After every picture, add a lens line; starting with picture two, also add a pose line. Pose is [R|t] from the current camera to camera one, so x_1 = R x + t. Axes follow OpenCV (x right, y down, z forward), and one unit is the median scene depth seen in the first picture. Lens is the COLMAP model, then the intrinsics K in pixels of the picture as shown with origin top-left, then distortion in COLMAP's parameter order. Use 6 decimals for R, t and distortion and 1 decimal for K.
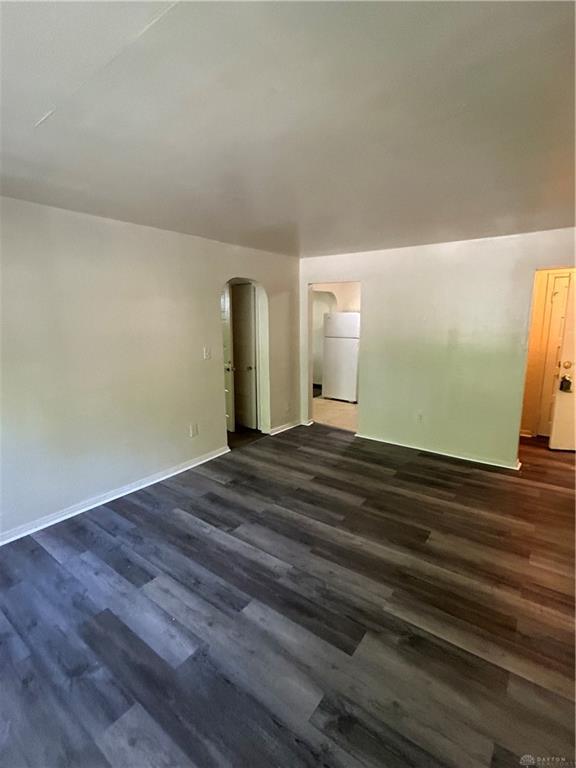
lens RADIAL K [[359.5, 0, 290.2], [0, 359.5, 383.0], [0, 0, 1]] dist [-0.000226, -0.000040]
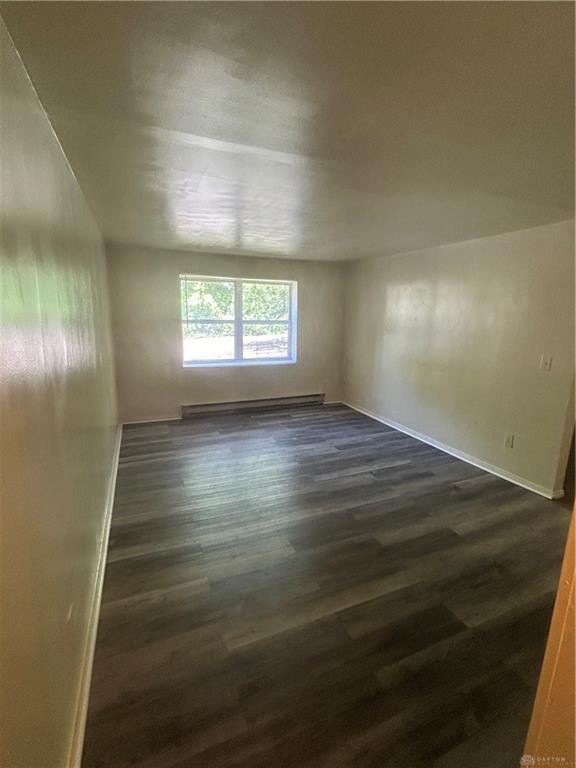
lens RADIAL K [[359.5, 0, 289.8], [0, 359.5, 383.7], [0, 0, 1]] dist [-0.000226, -0.000040]
pose [[-0.510849, 0.174928, -0.841685, 1.003384], [-0.152958, 0.944961, 0.289228, -0.245656], [0.845954, 0.276495, -0.455975, 1.155108]]
